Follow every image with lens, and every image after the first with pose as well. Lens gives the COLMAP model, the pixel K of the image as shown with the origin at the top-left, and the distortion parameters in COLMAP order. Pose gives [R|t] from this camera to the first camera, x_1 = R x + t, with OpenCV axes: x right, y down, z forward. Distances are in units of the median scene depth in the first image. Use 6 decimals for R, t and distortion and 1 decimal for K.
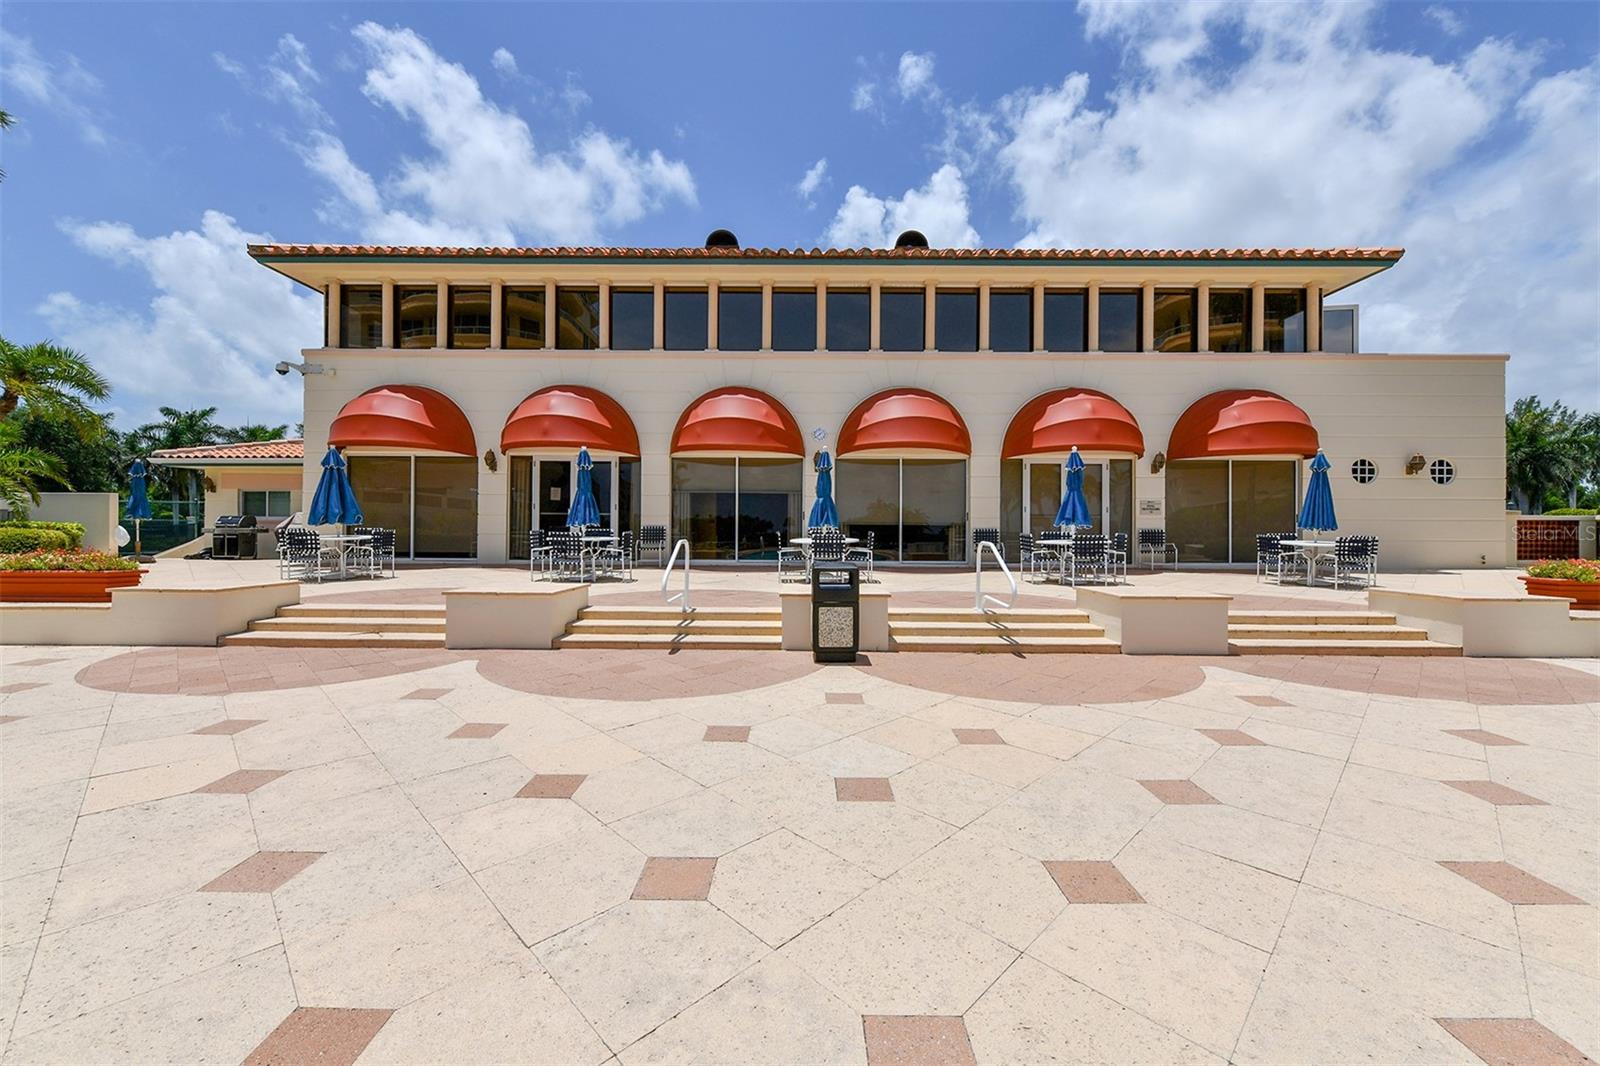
lens RADIAL K [[638.4, 0, 800.0], [0, 638.4, 533.0], [0, 0, 1]] dist [0.000865, 0.000173]
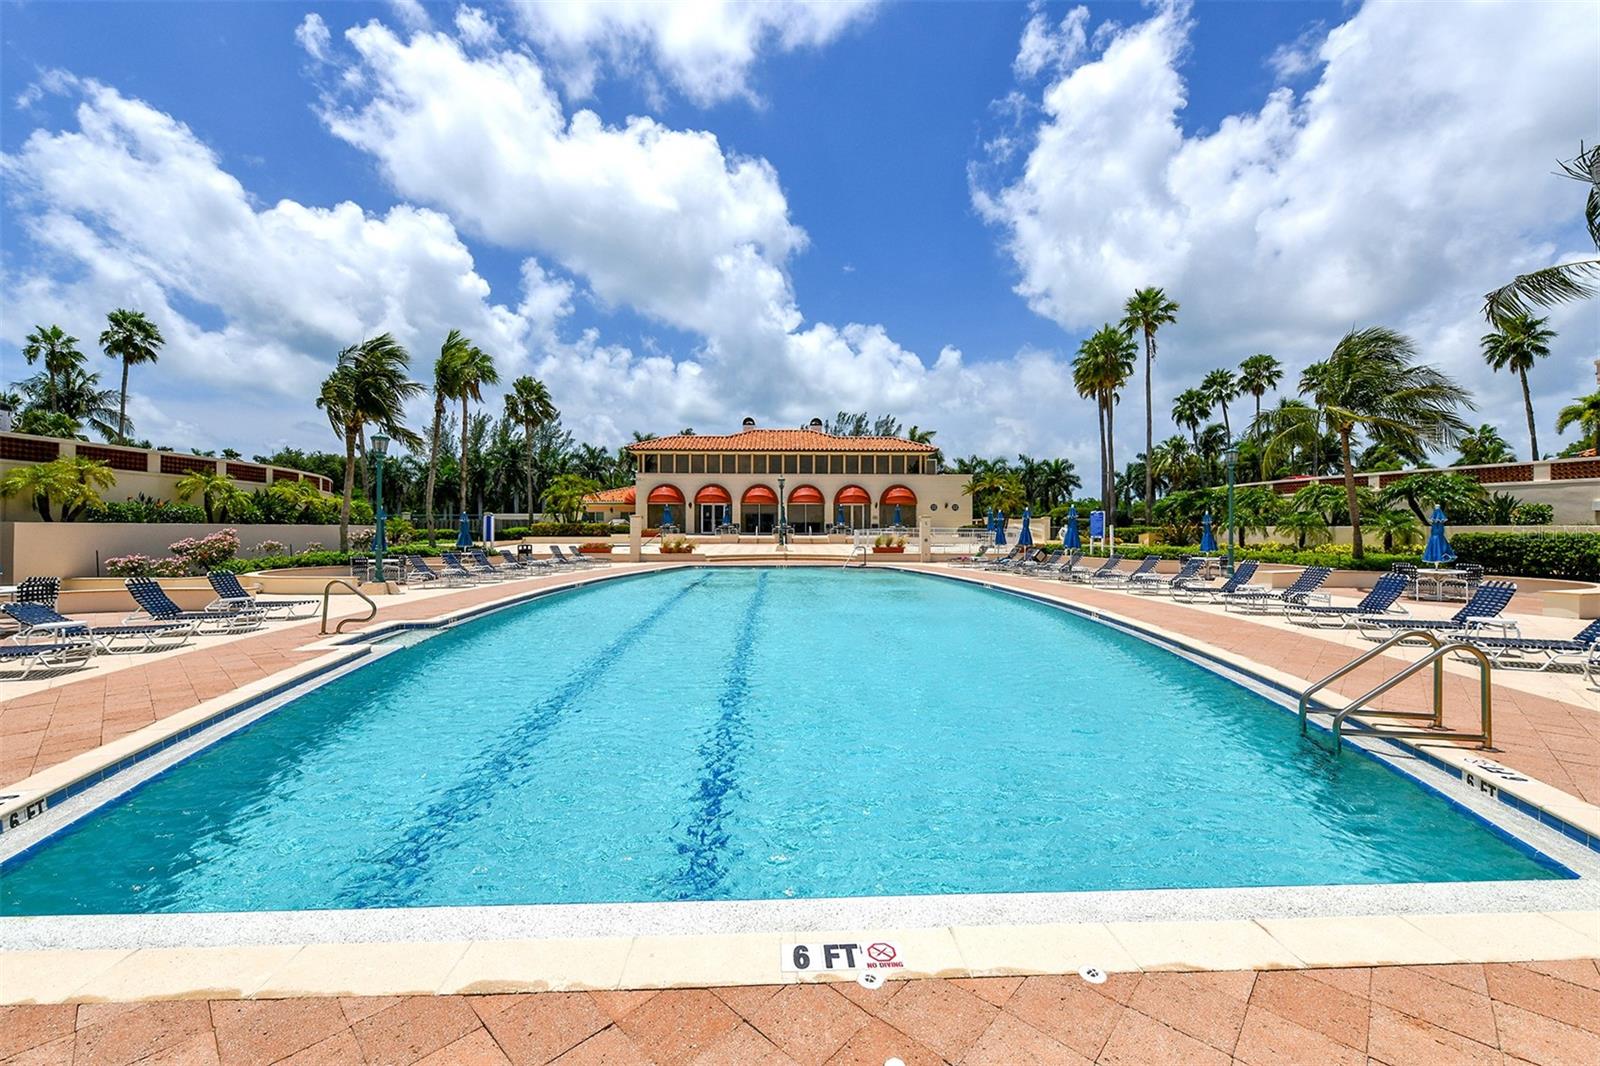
lens RADIAL K [[638.4, 0, 800.0], [0, 638.4, 533.0], [0, 0, 1]] dist [0.000865, 0.000173]
pose [[0.999252, -0.005752, 0.038244, -0.007773], [0.005549, 0.999970, 0.005408, 0.024442], [-0.038274, -0.005191, 0.999254, -2.563026]]
